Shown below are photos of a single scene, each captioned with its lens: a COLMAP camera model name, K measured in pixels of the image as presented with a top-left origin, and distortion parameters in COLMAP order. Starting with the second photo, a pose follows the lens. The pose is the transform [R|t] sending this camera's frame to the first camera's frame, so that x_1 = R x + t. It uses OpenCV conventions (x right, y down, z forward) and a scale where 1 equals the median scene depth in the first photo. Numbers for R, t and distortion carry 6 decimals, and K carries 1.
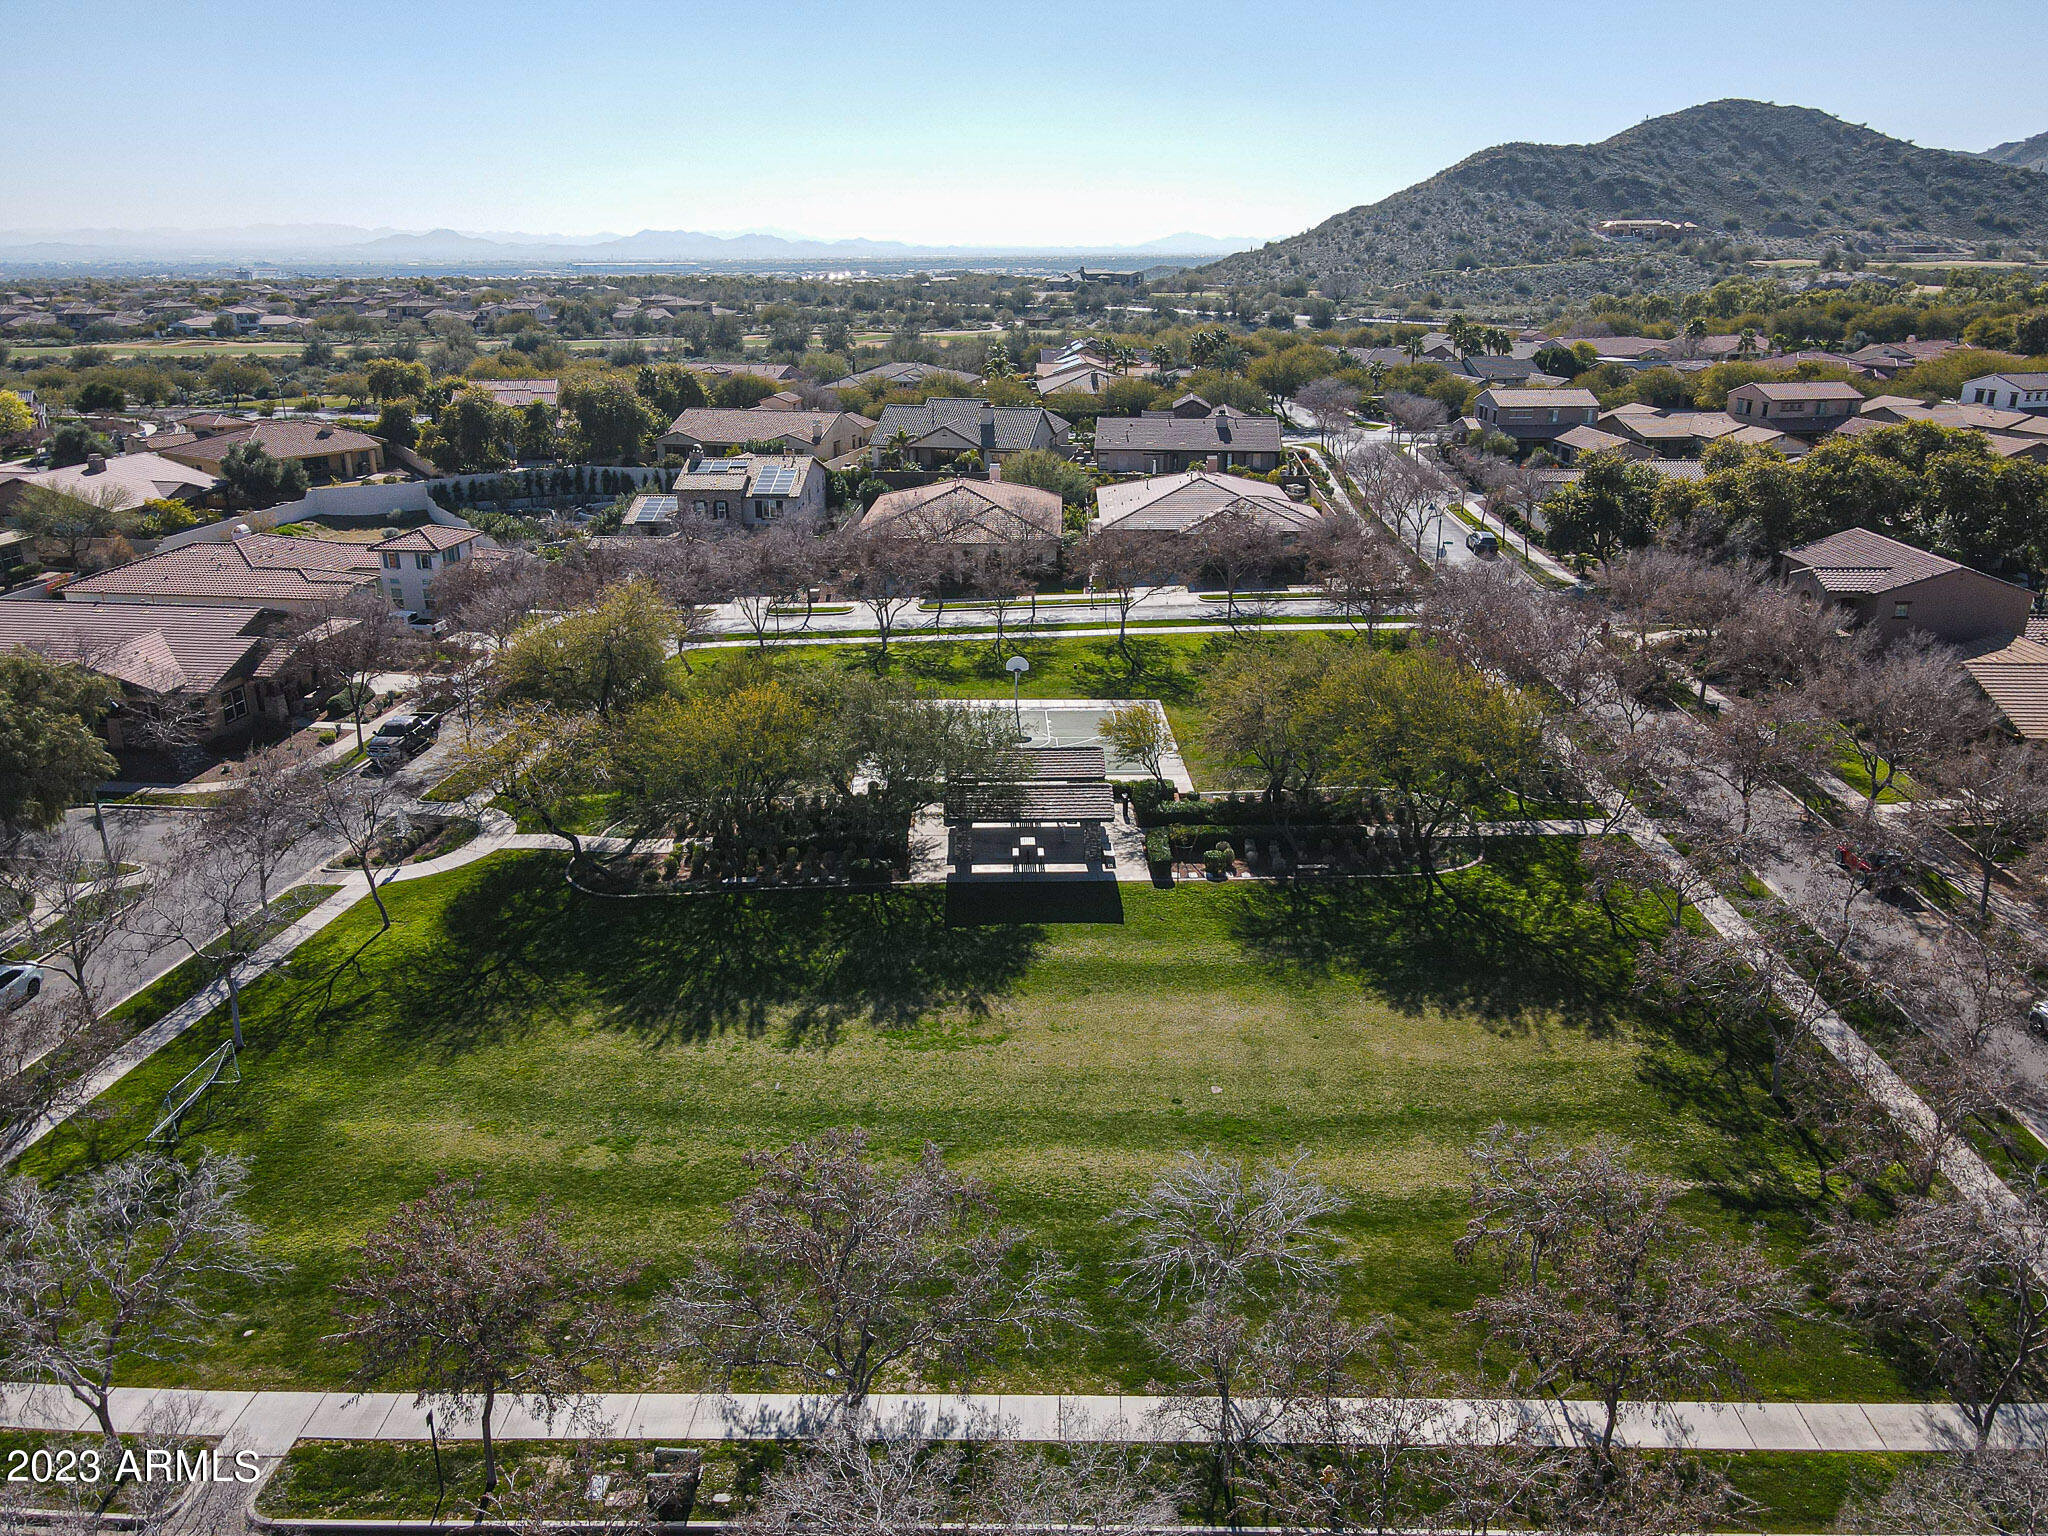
lens RADIAL K [[1509.5, 0, 1024.0], [0, 1509.5, 768.0], [0, 0, 1]] dist [0.013777, -0.002282]
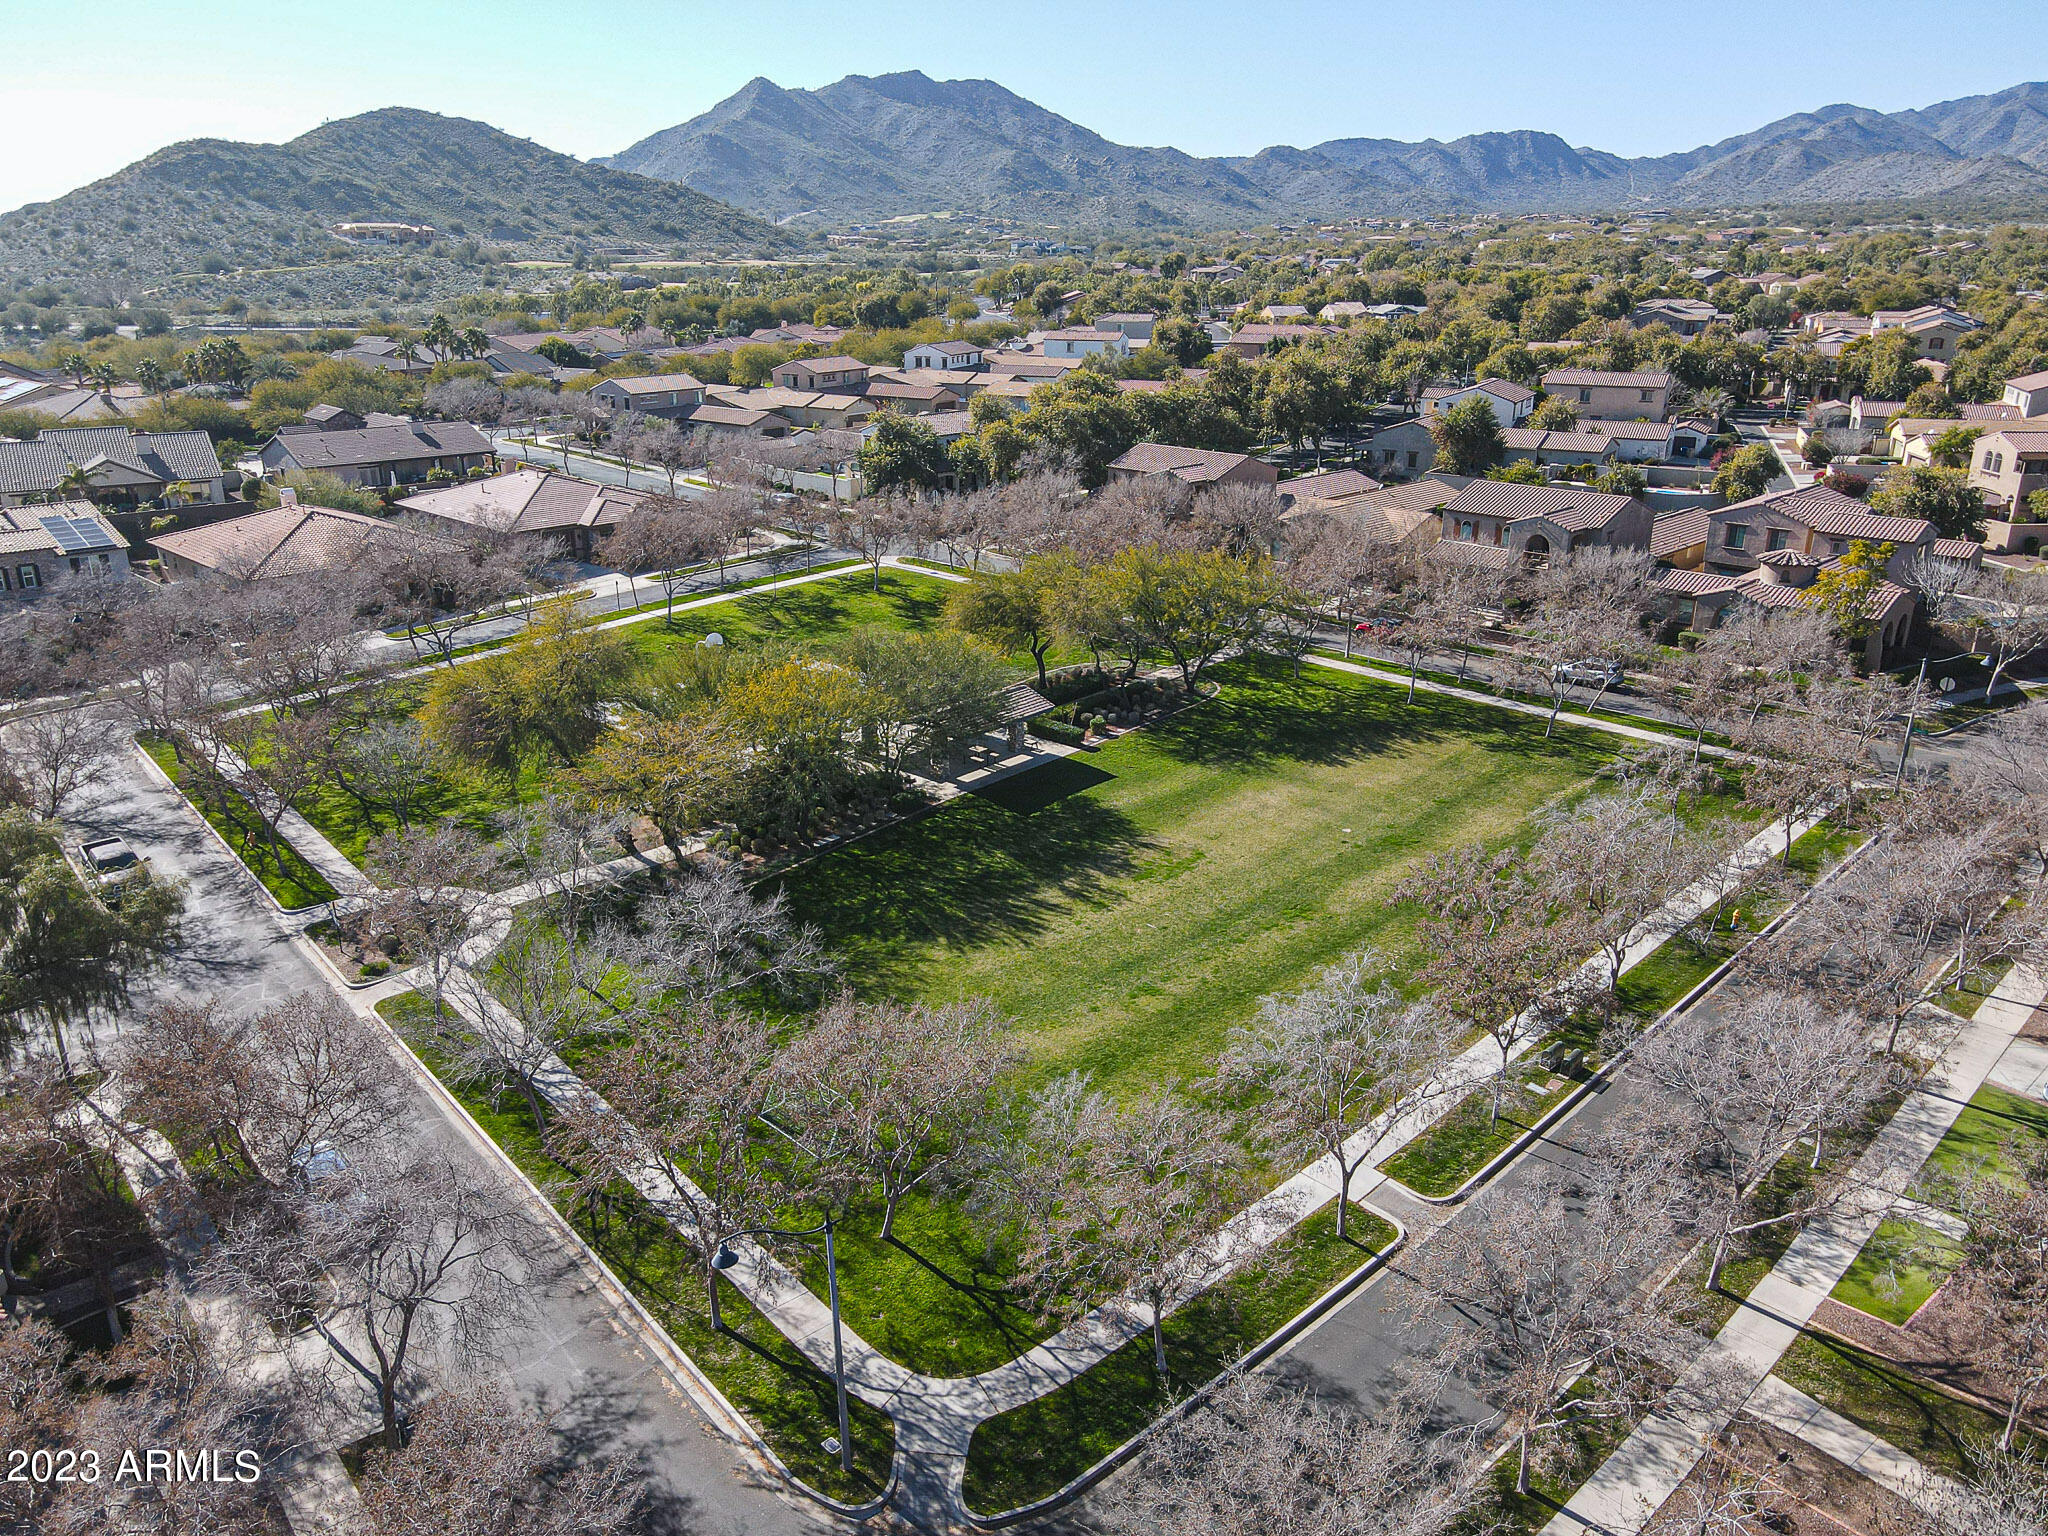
lens RADIAL K [[1509.5, 0, 1024.0], [0, 1509.5, 768.0], [0, 0, 1]] dist [0.013777, -0.002282]
pose [[0.679940, -0.241792, 0.692256, -0.081720], [0.243395, 0.964966, 0.097980, -0.004446], [-0.691694, 0.101871, 0.714969, 0.014670]]
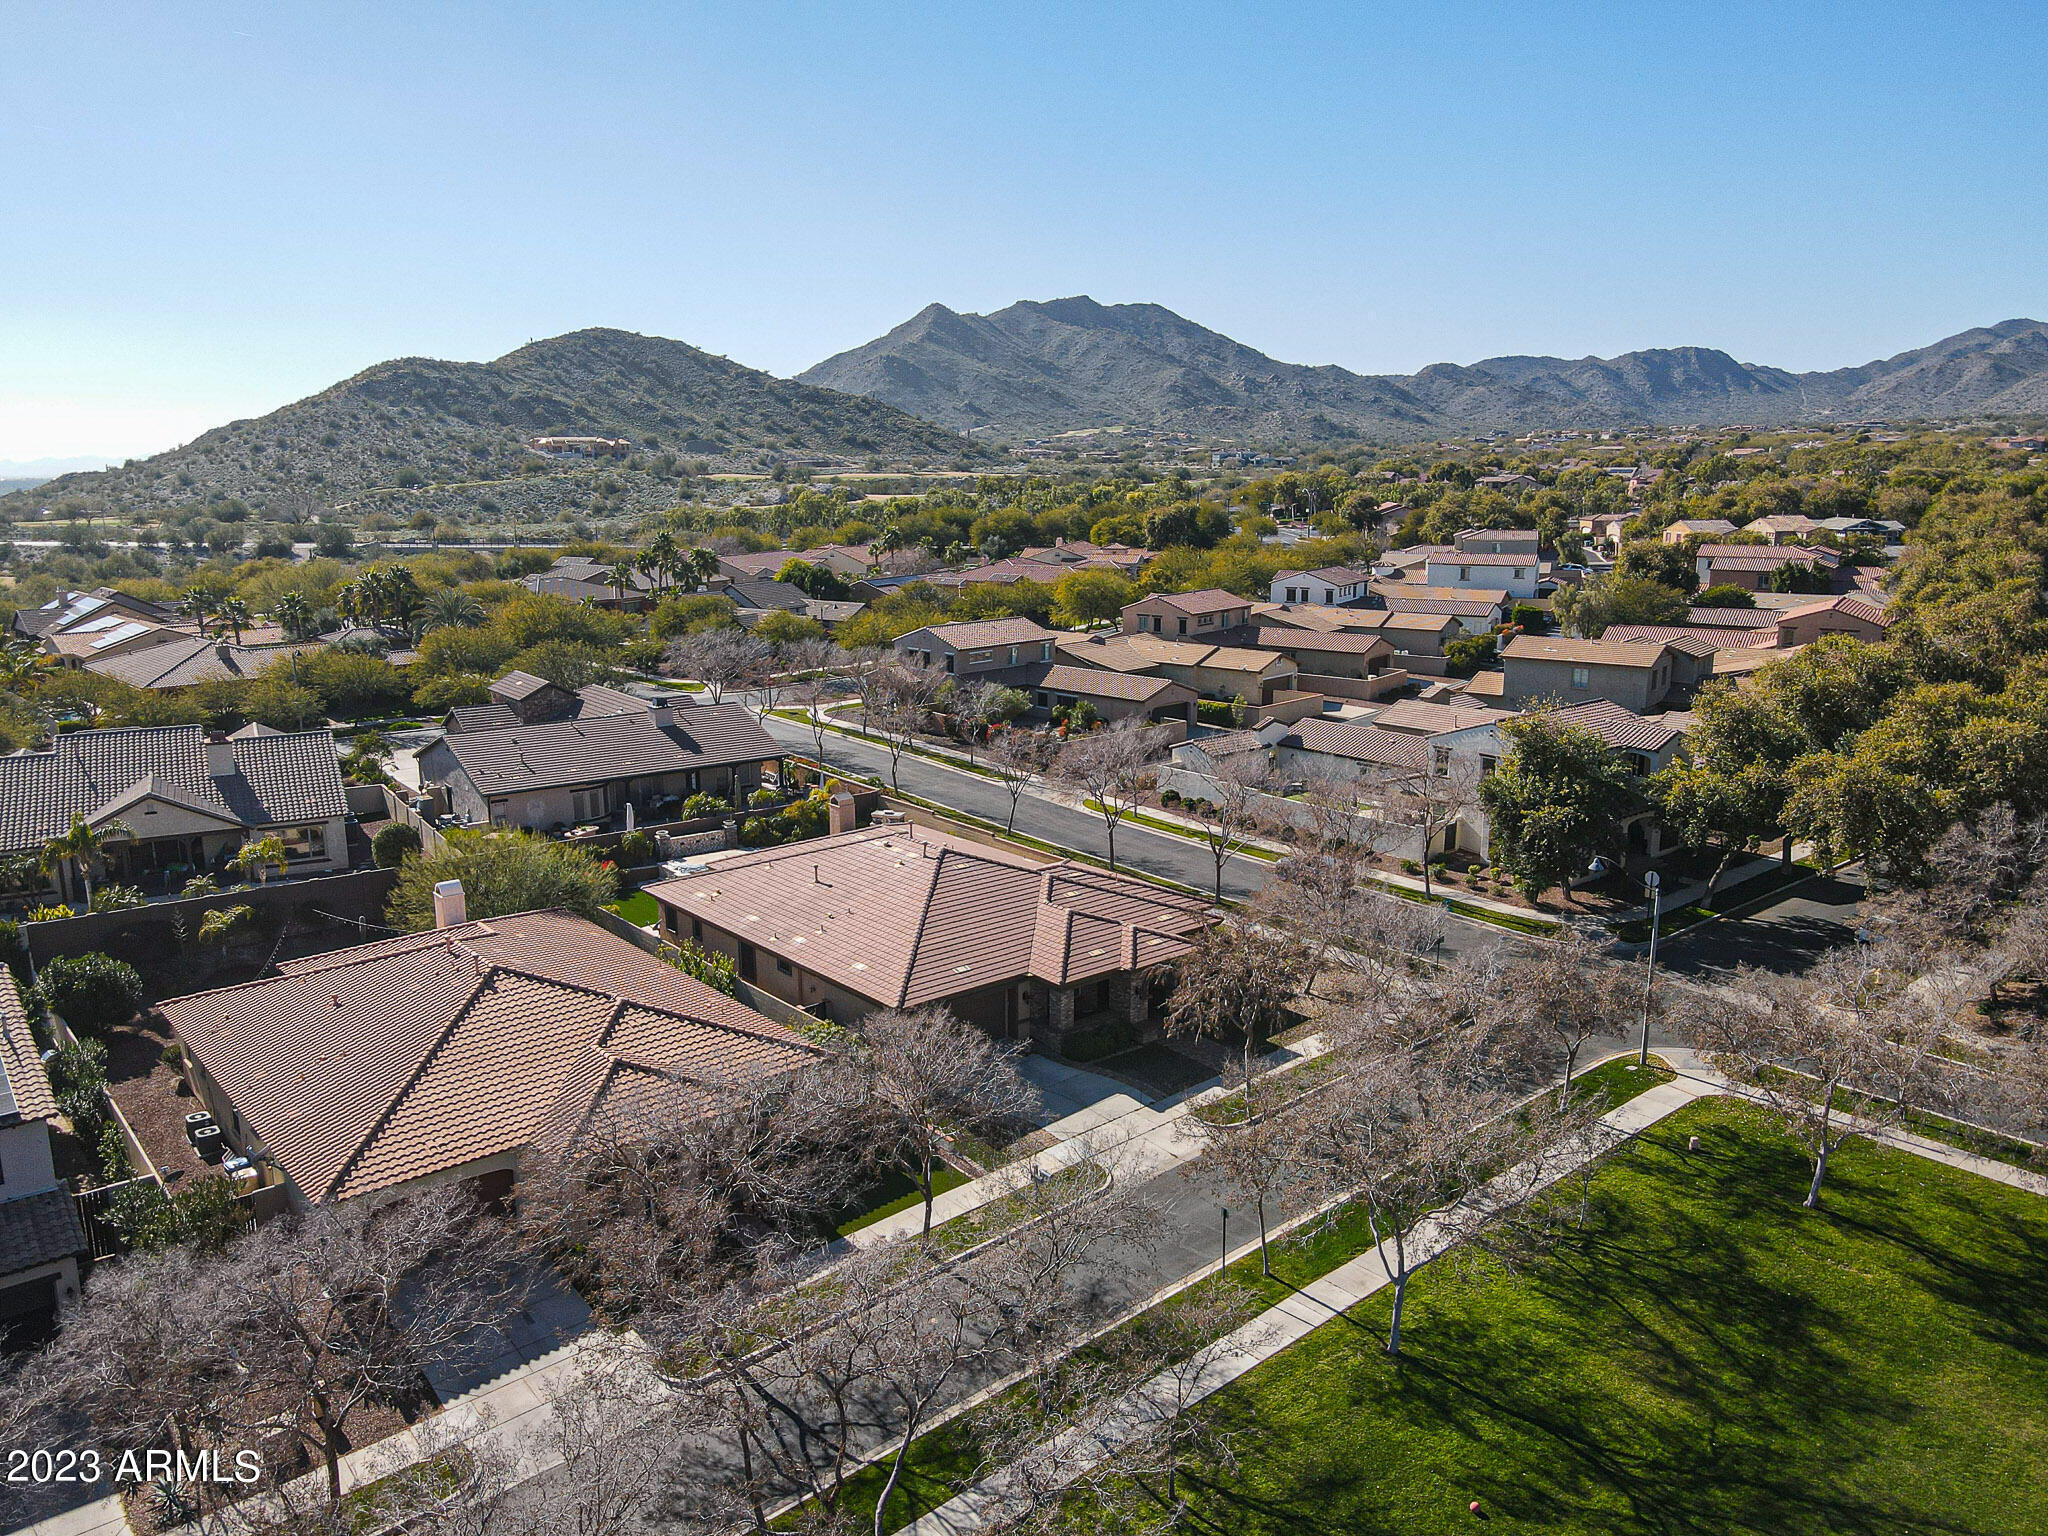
lens RADIAL K [[1494.0, 0, 1024.0], [0, 1494.0, 768.0], [0, 0, 1]] dist [-0.012658, 0.035722]
pose [[0.742592, -0.139426, 0.655071, -0.037178], [0.225734, 0.972966, -0.048806, -0.037180], [-0.630556, 0.184115, 0.753990, 0.118224]]
